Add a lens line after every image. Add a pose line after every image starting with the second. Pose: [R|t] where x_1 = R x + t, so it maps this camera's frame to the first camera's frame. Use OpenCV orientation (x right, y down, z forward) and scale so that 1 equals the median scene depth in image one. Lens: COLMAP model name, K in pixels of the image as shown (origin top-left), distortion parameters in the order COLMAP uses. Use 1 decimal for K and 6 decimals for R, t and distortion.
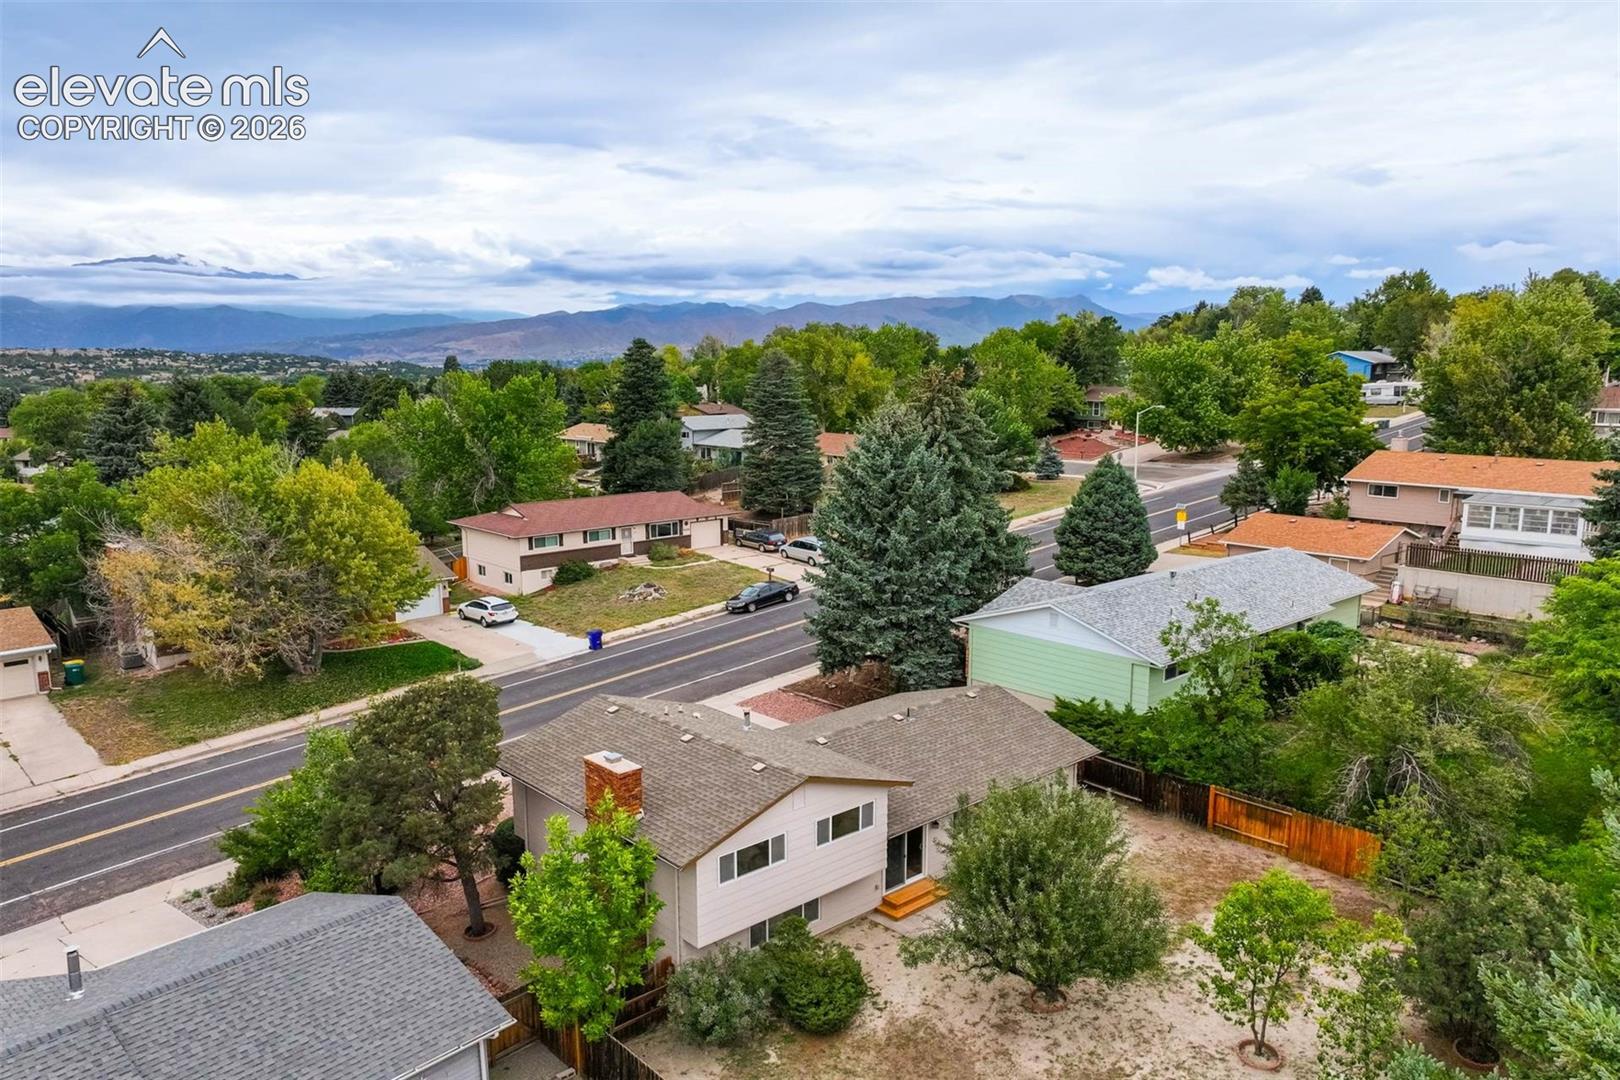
lens RADIAL K [[1145.7, 0, 831.8], [0, 1145.7, 535.8], [0, 0, 1]] dist [0.000690, 0.005748]
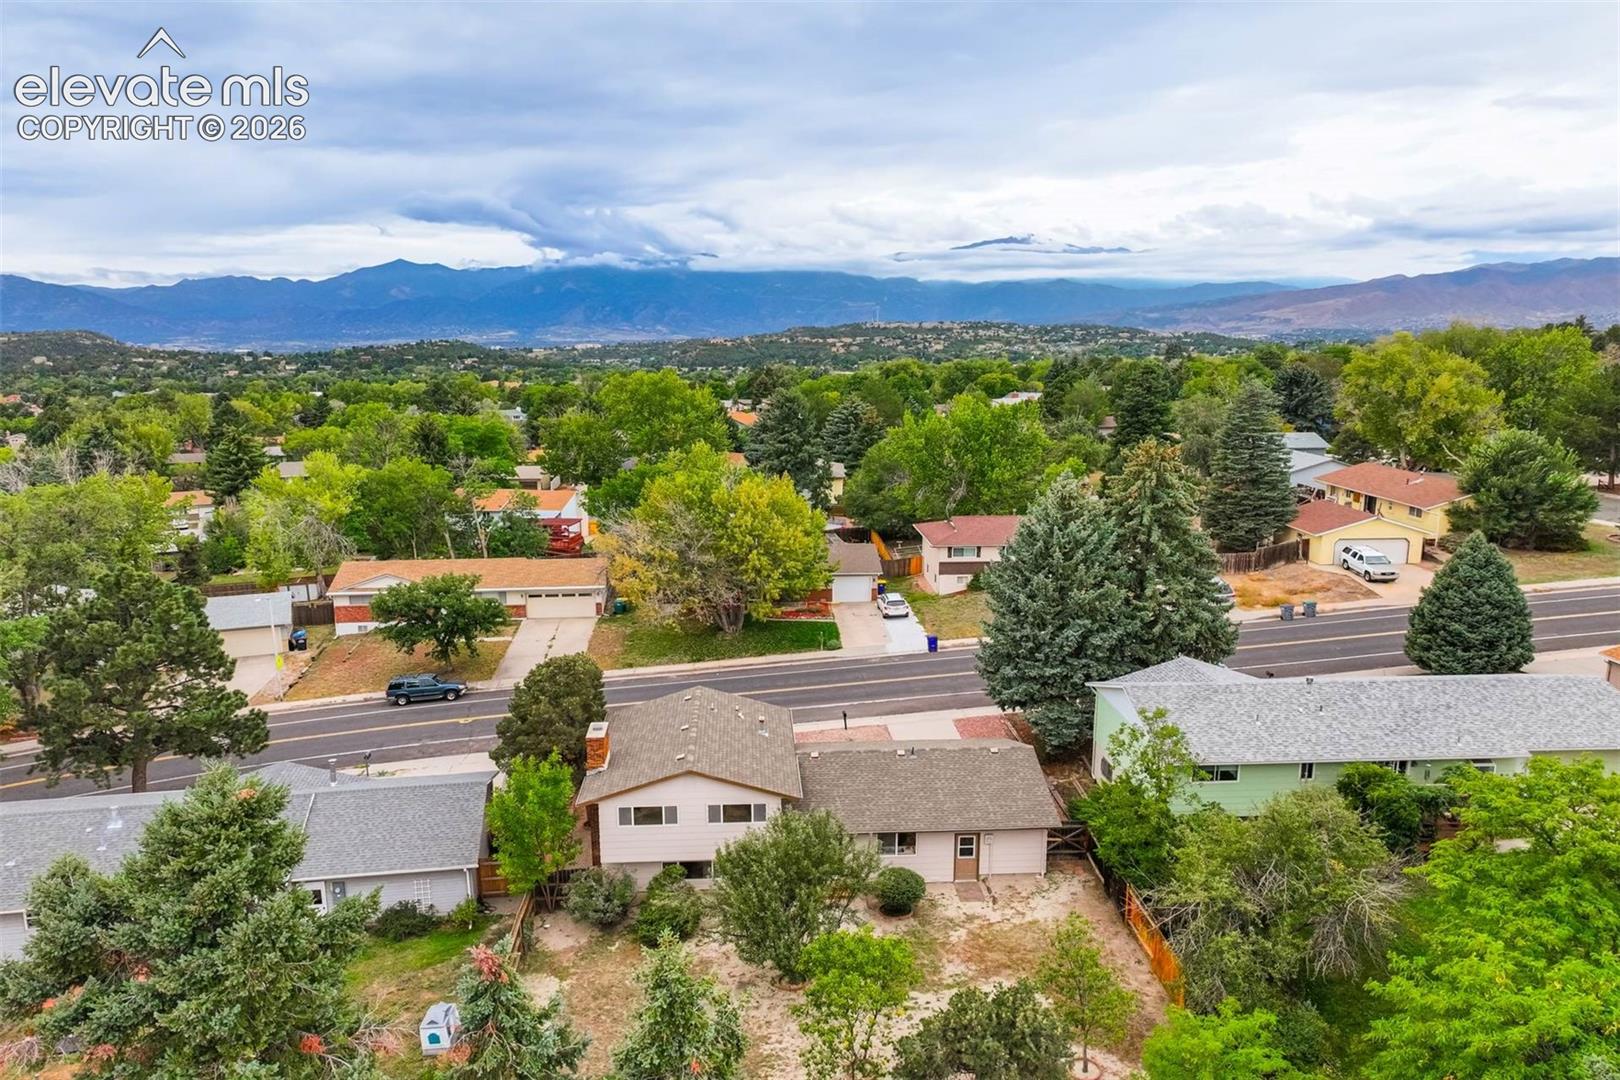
lens RADIAL K [[1137.7, 0, 817.9], [0, 1137.7, 567.3], [0, 0, 1]] dist [-0.000545, 0.004590]
pose [[0.774793, 0.128986, -0.618917, 0.399048], [-0.095460, 0.991610, 0.087157, -0.074767], [0.624966, -0.008447, 0.780606, 0.003341]]
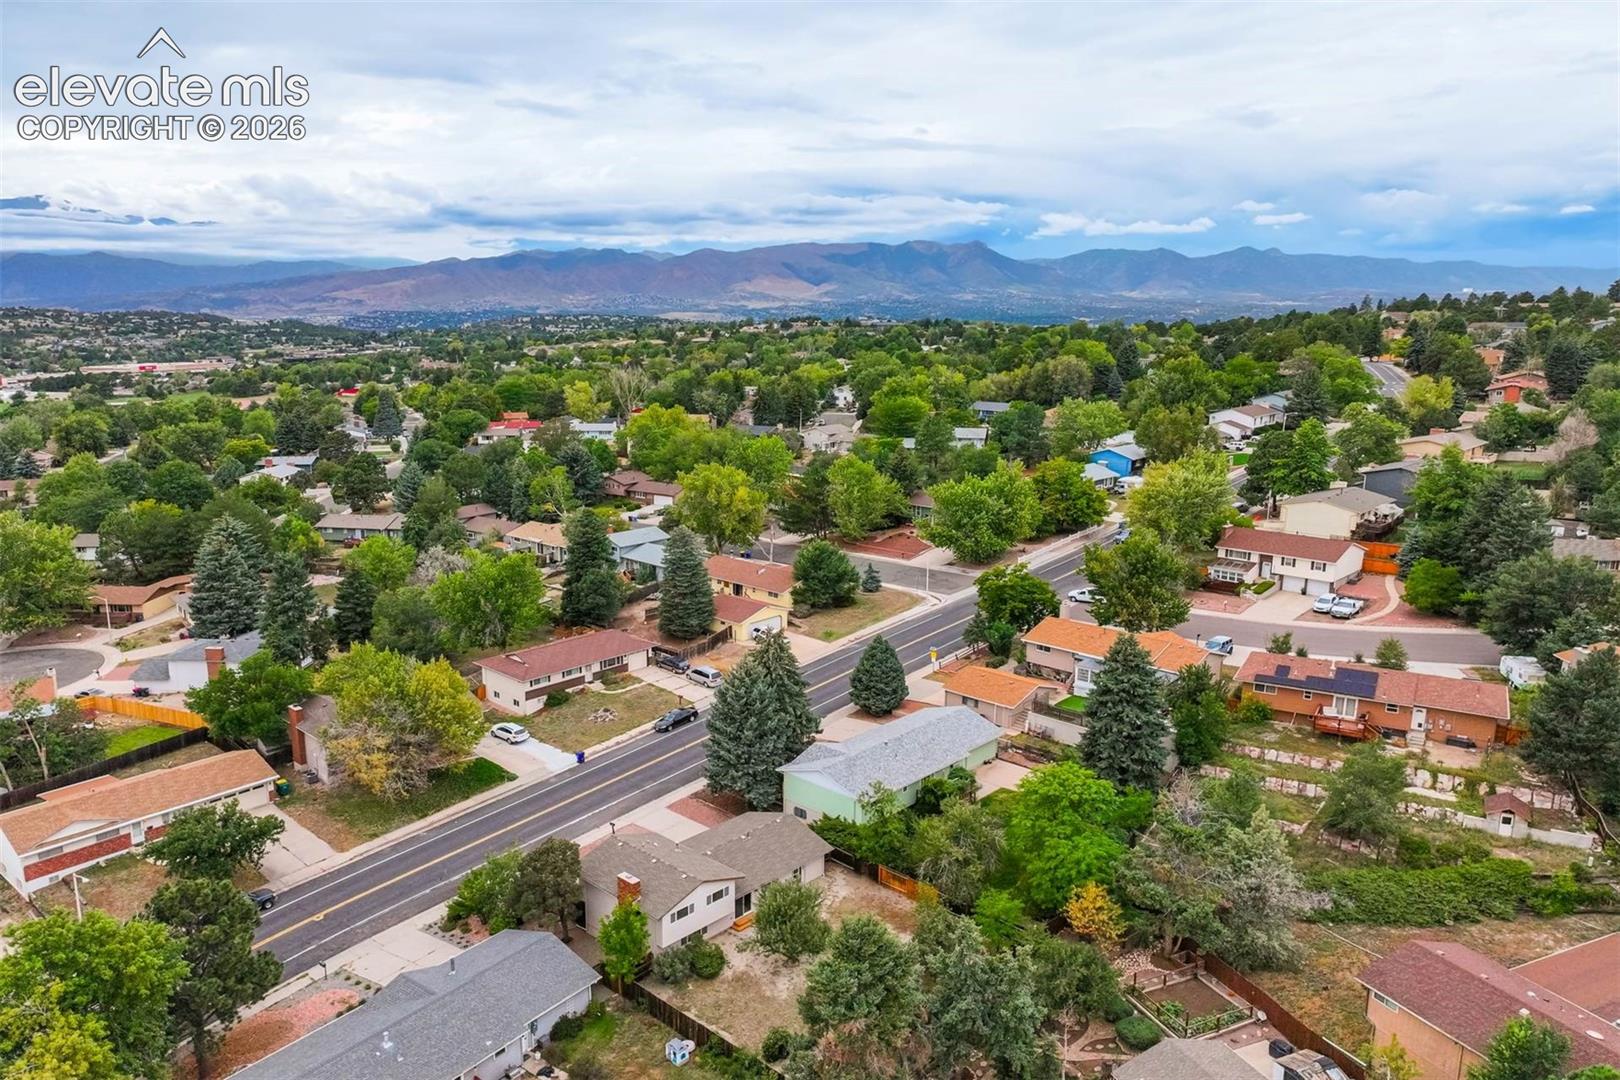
lens RADIAL K [[1139.2, 0, 807.9], [0, 1139.2, 476.0], [0, 0, 1]] dist [-0.001970, 0.006330]
pose [[0.997601, -0.004462, 0.069080, 0.018594], [0.005160, 0.999937, -0.009926, -0.298649], [-0.069031, 0.010259, 0.997562, -0.706998]]
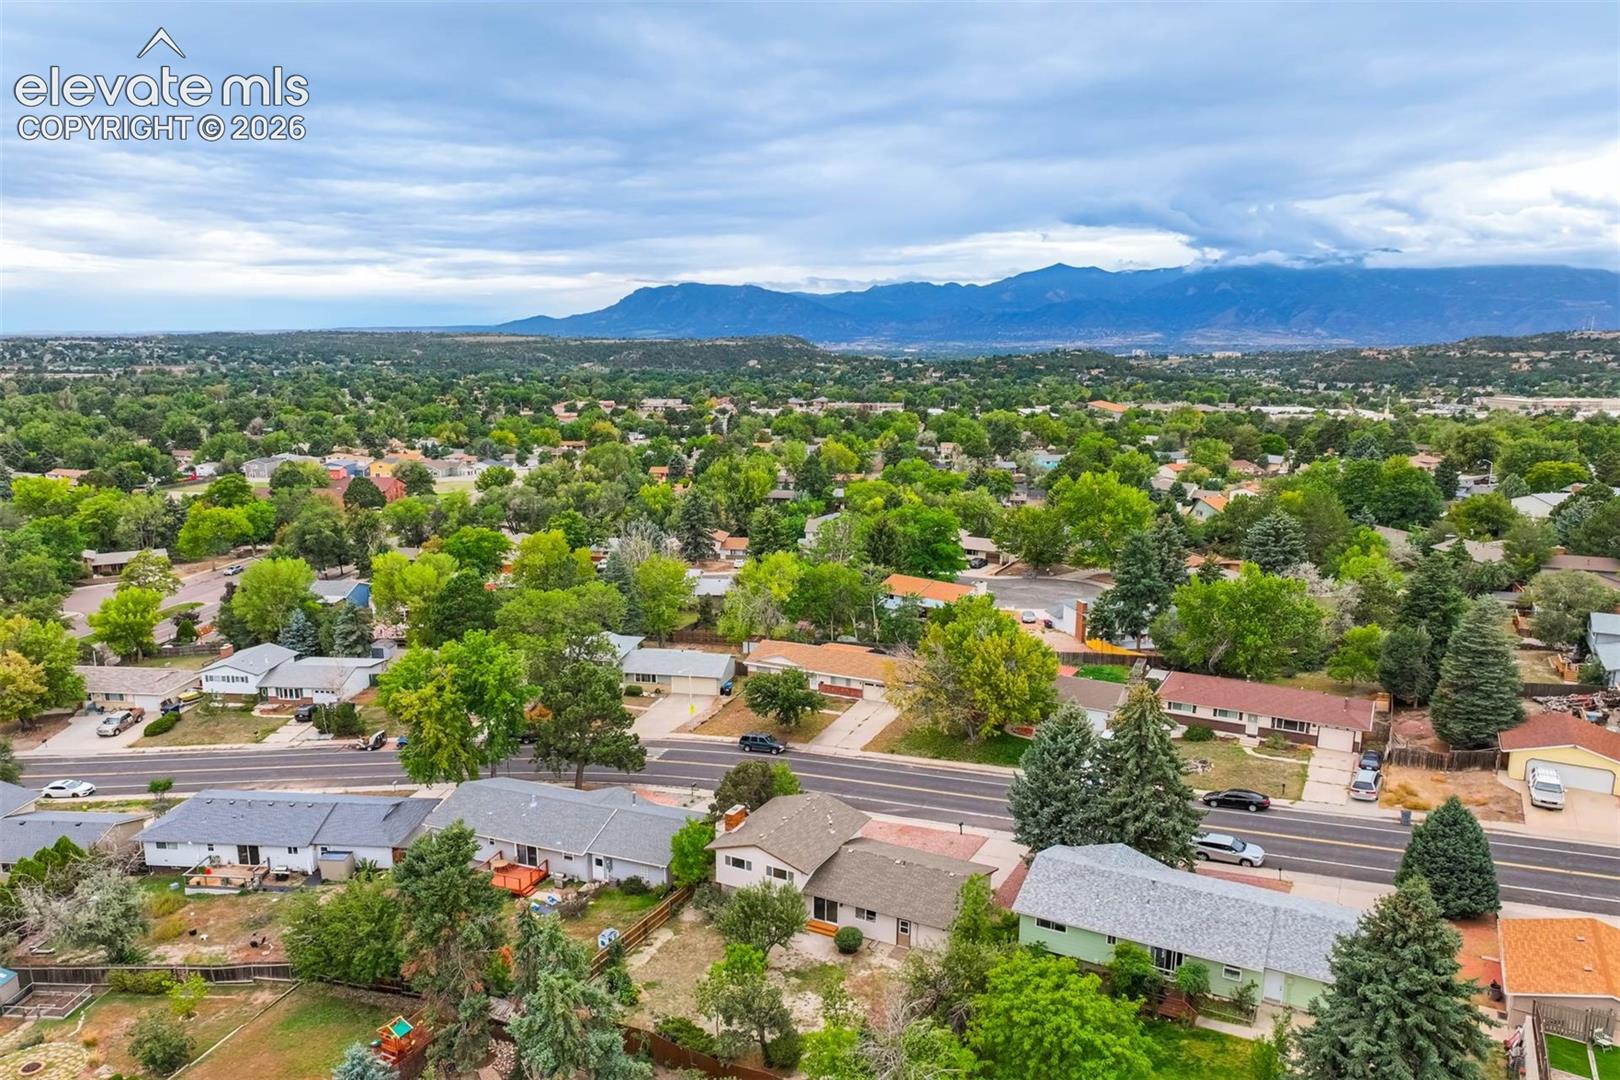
lens RADIAL K [[1145.7, 0, 831.8], [0, 1145.7, 535.8], [0, 0, 1]] dist [0.000690, 0.005748]
pose [[0.342336, 0.175089, -0.923120, 1.001380], [-0.153598, 0.979695, 0.128859, -0.363837], [0.926938, 0.097676, 0.362278, 0.059077]]
